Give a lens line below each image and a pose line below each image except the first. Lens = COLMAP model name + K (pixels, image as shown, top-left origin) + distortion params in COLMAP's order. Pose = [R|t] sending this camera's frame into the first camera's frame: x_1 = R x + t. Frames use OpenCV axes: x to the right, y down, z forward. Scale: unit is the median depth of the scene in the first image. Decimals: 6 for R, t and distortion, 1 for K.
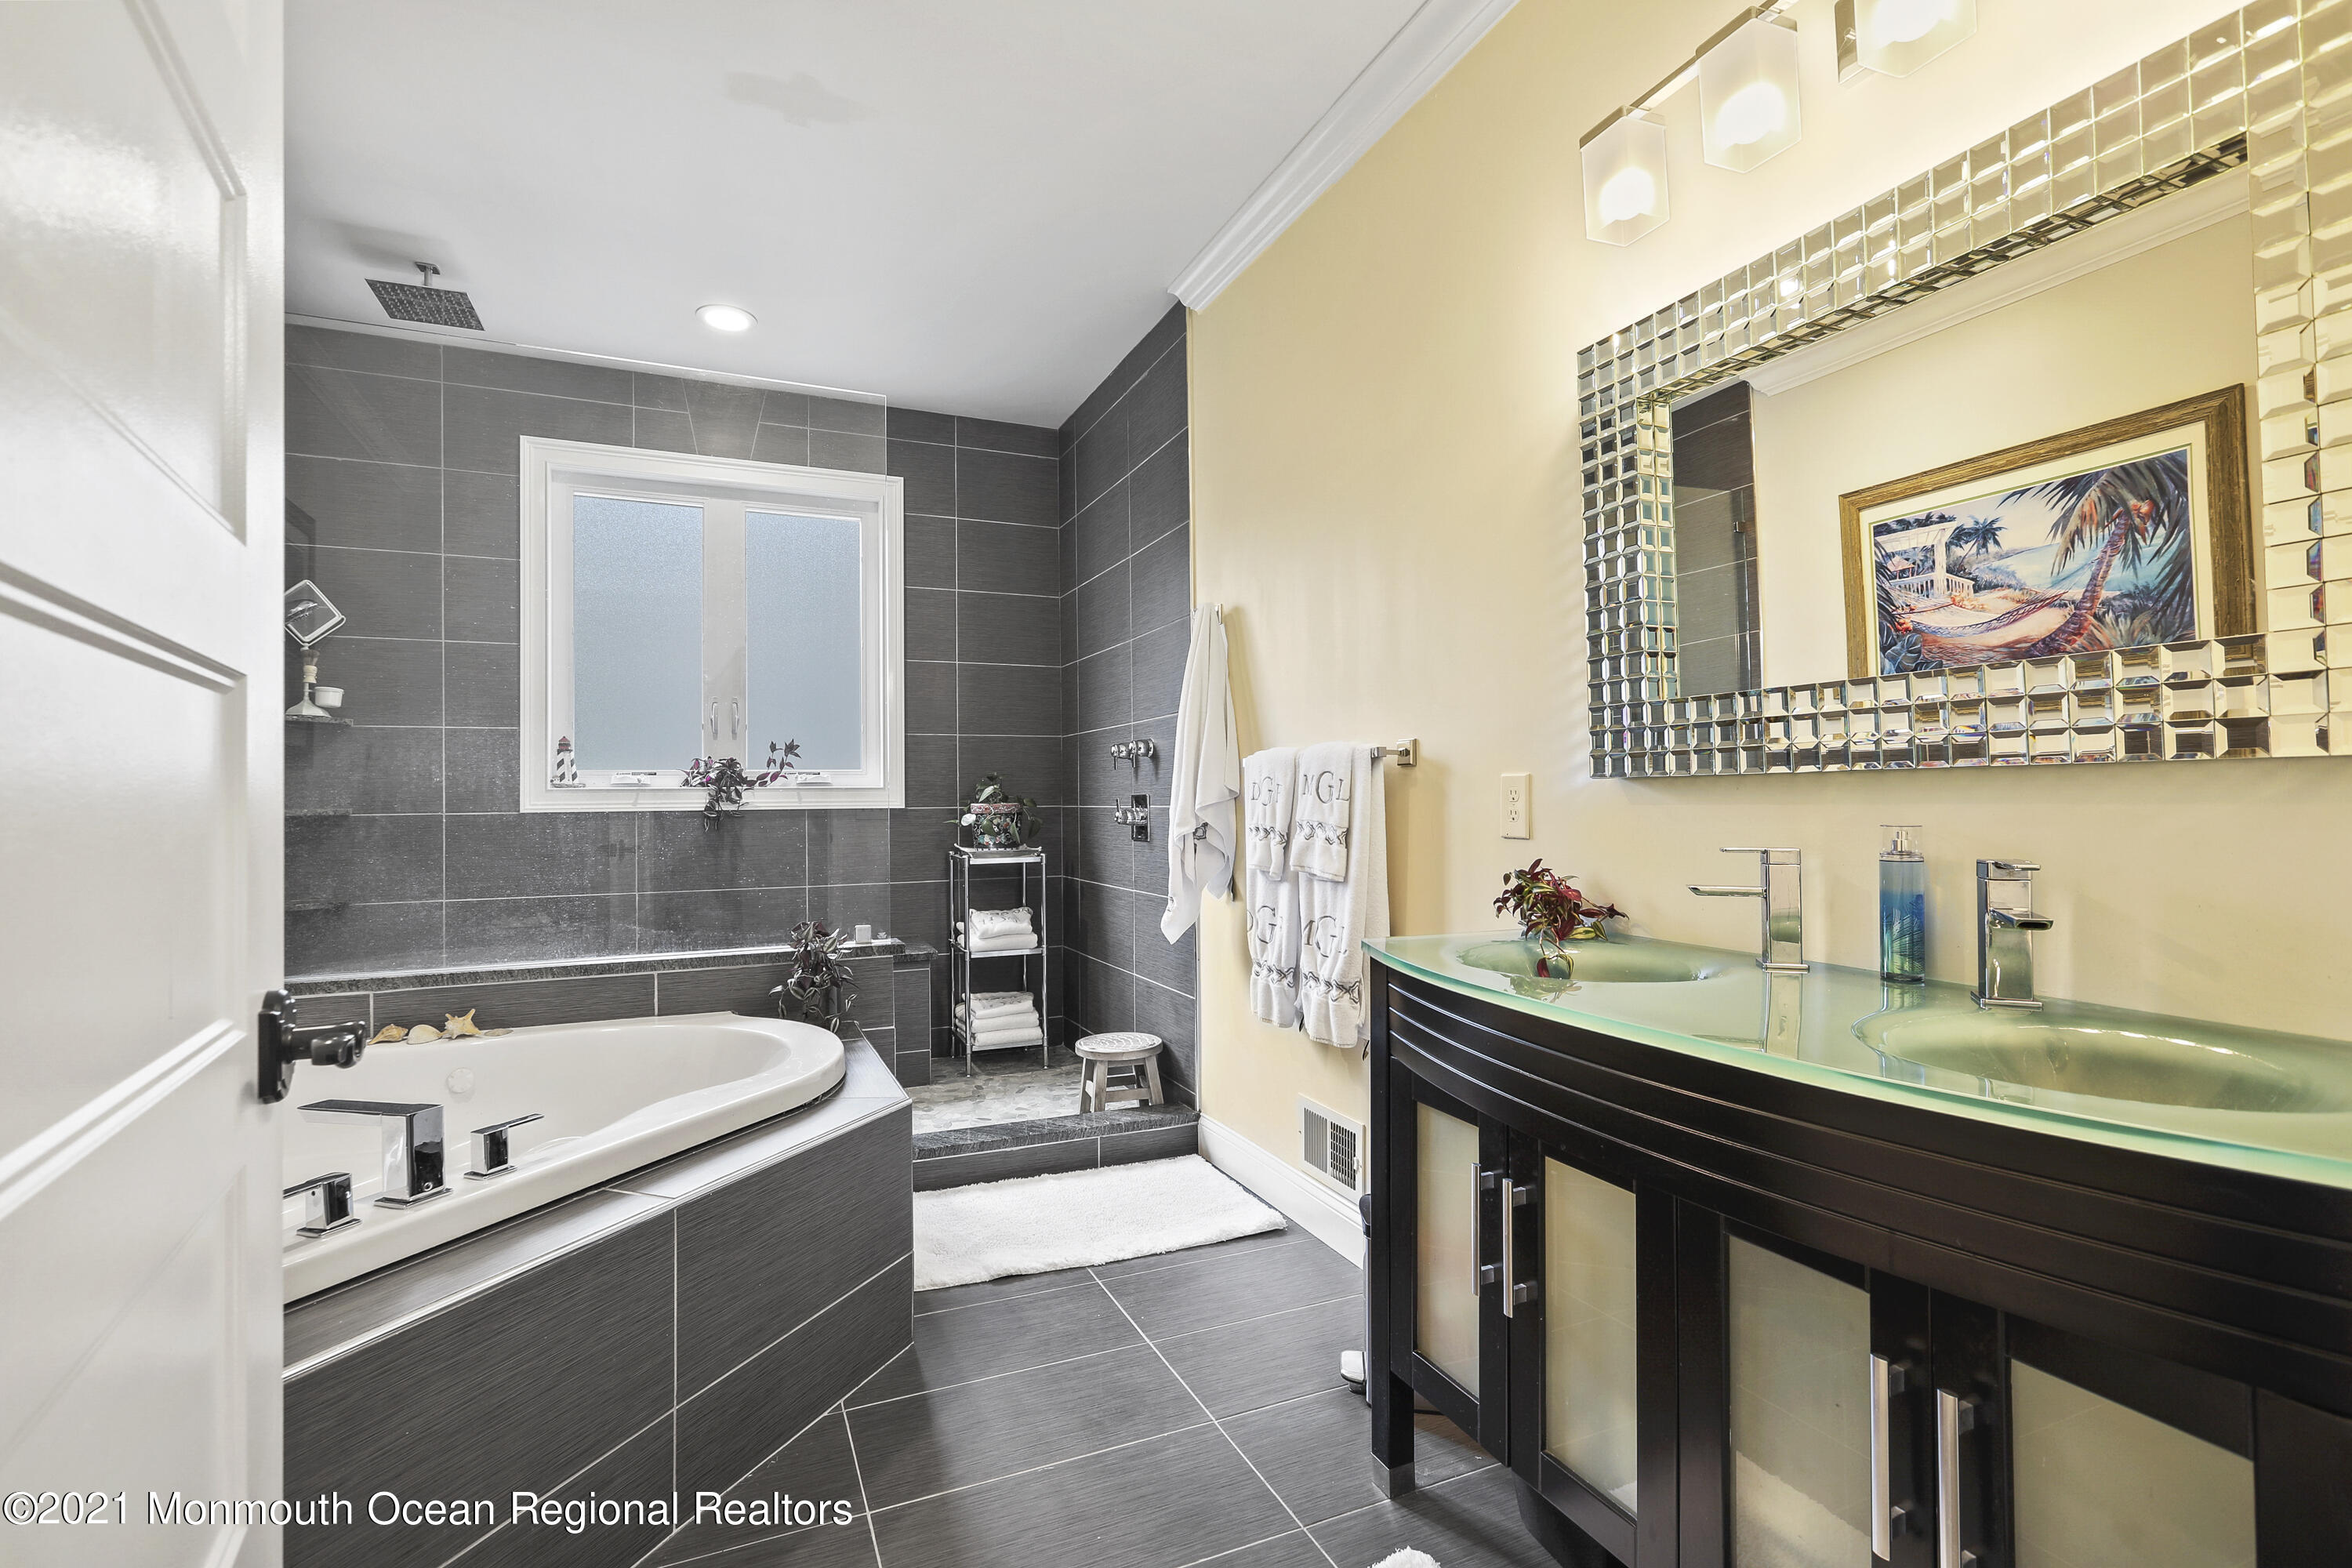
lens RADIAL K [[1059.5, 0, 1161.3], [0, 1059.5, 793.7], [0, 0, 1]] dist [-0.005288, 0.003732]
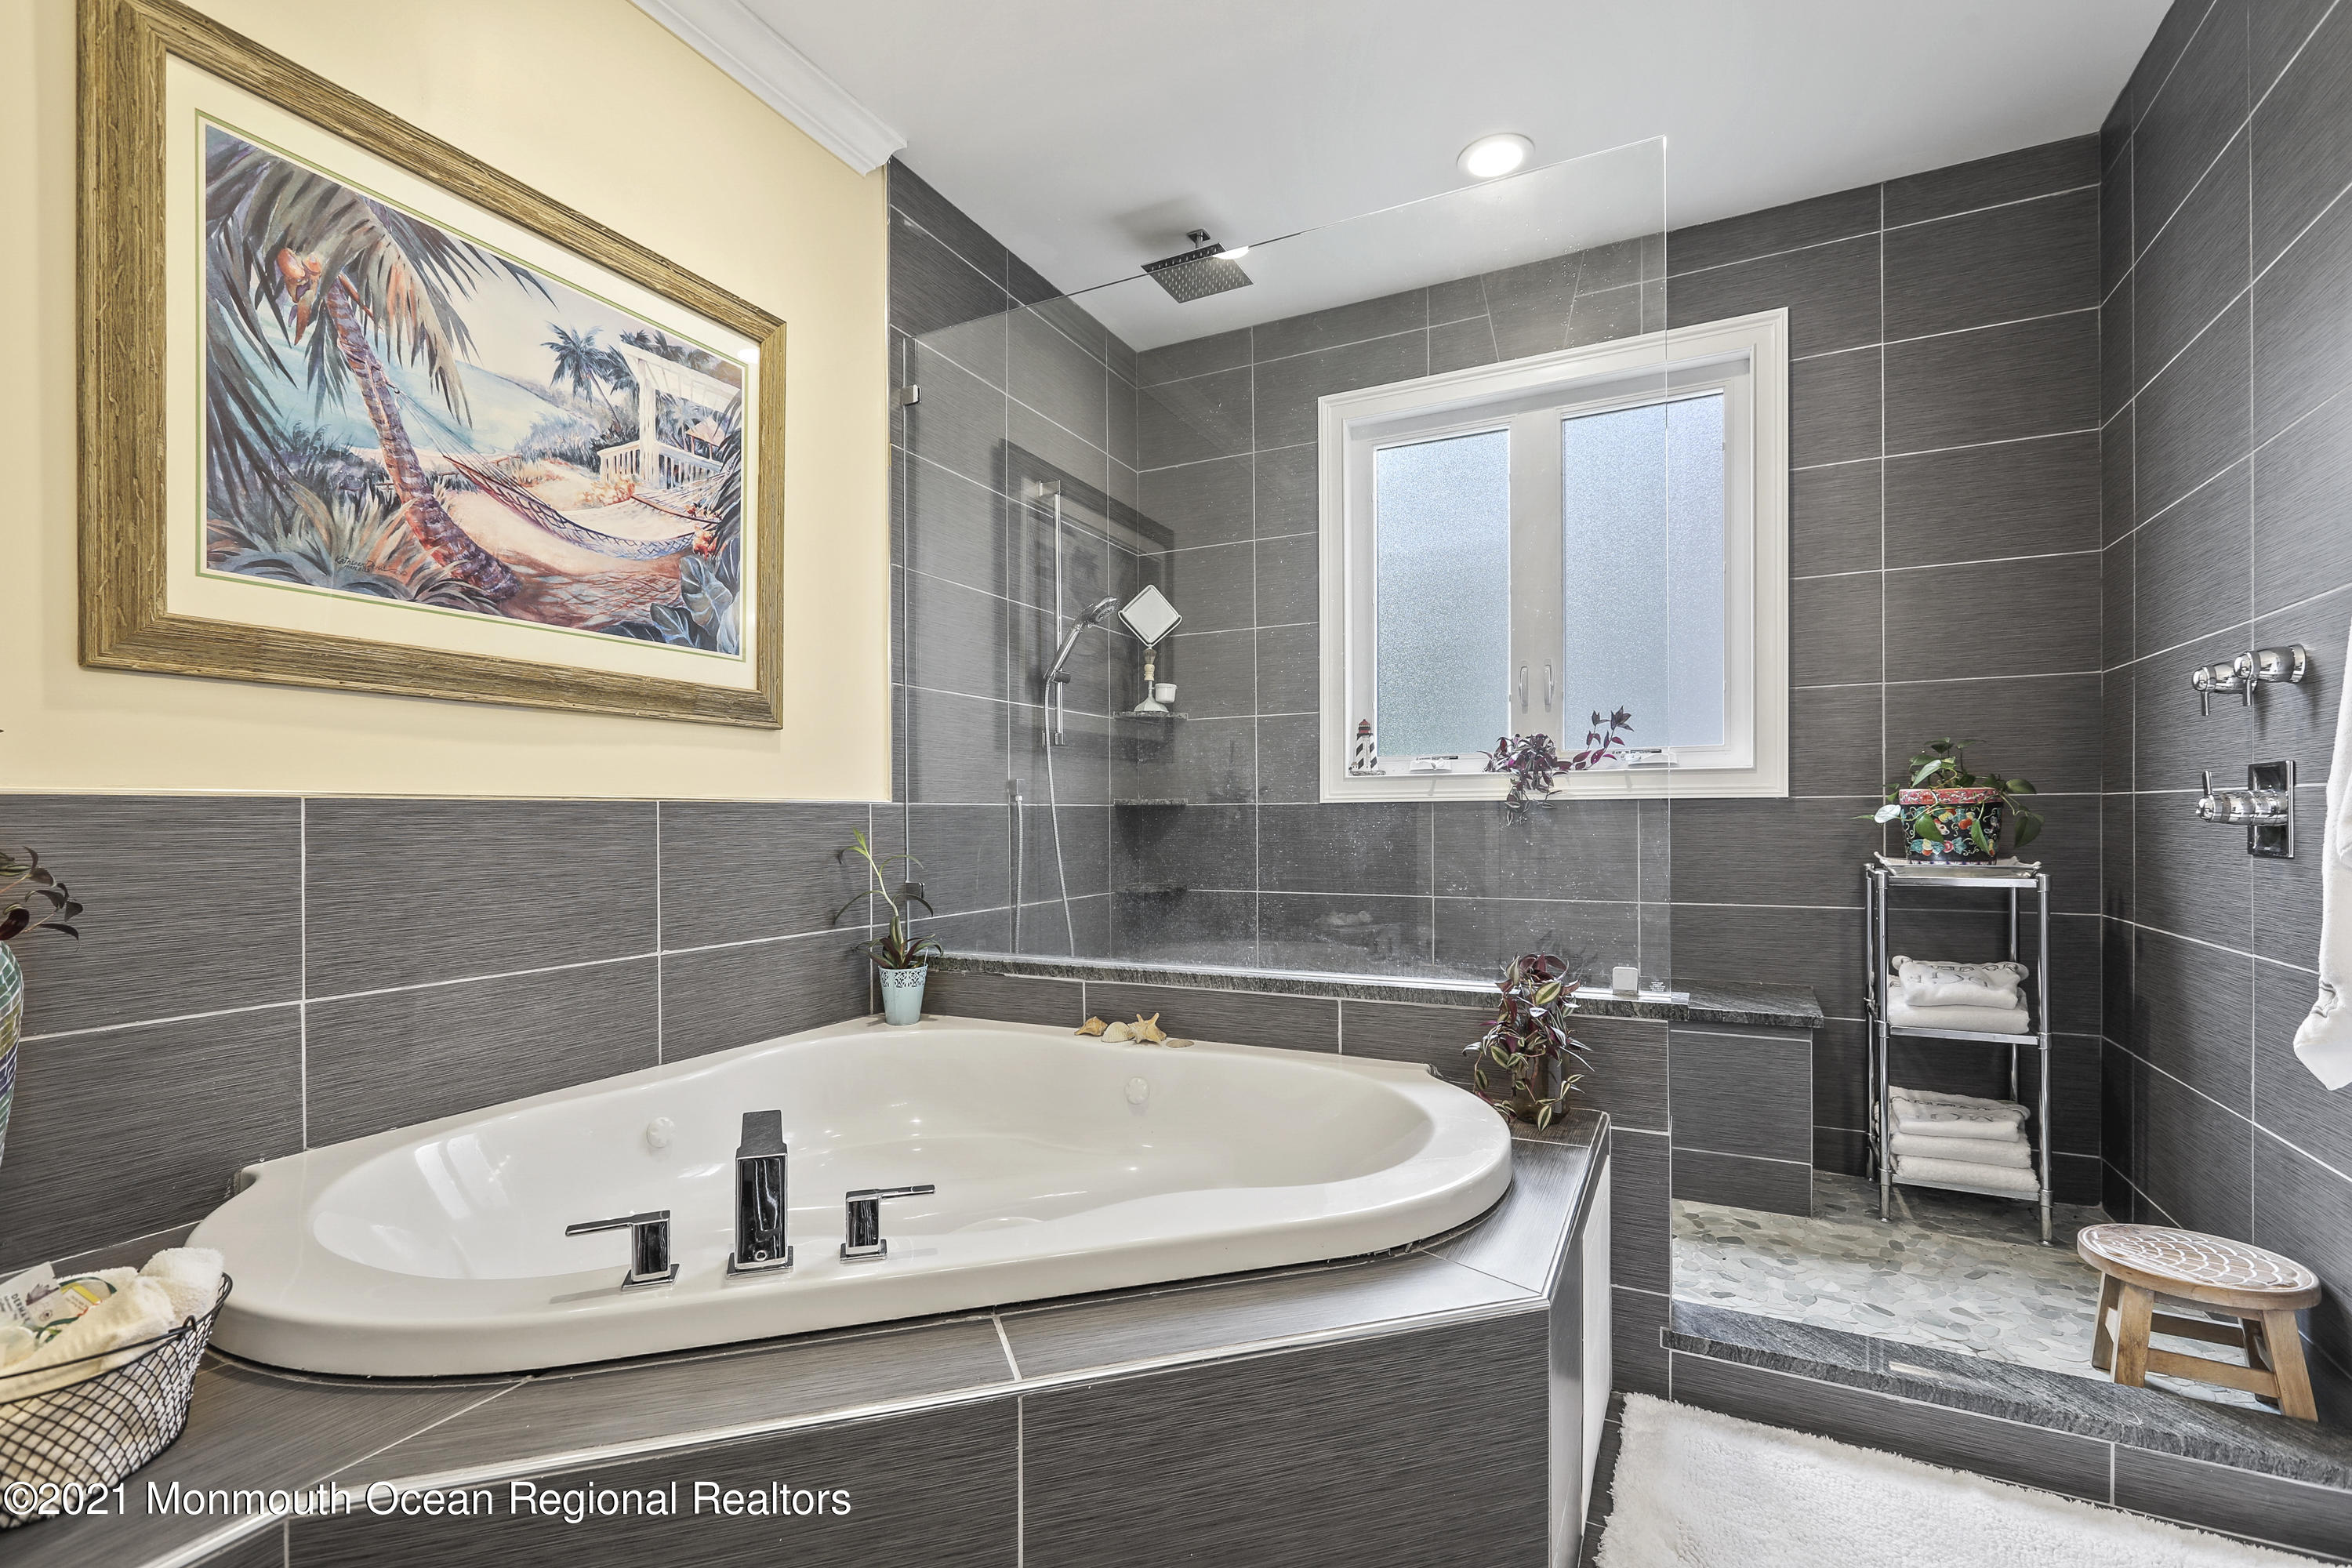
lens RADIAL K [[1059.5, 0, 1178.8], [0, 1059.5, 820.6], [0, 0, 1]] dist [-0.005288, 0.003732]
pose [[0.634684, 0.009240, -0.772717, 0.038735], [0.006130, 0.999837, 0.016990, 0.016629], [0.772748, -0.015520, 0.634524, 0.300152]]
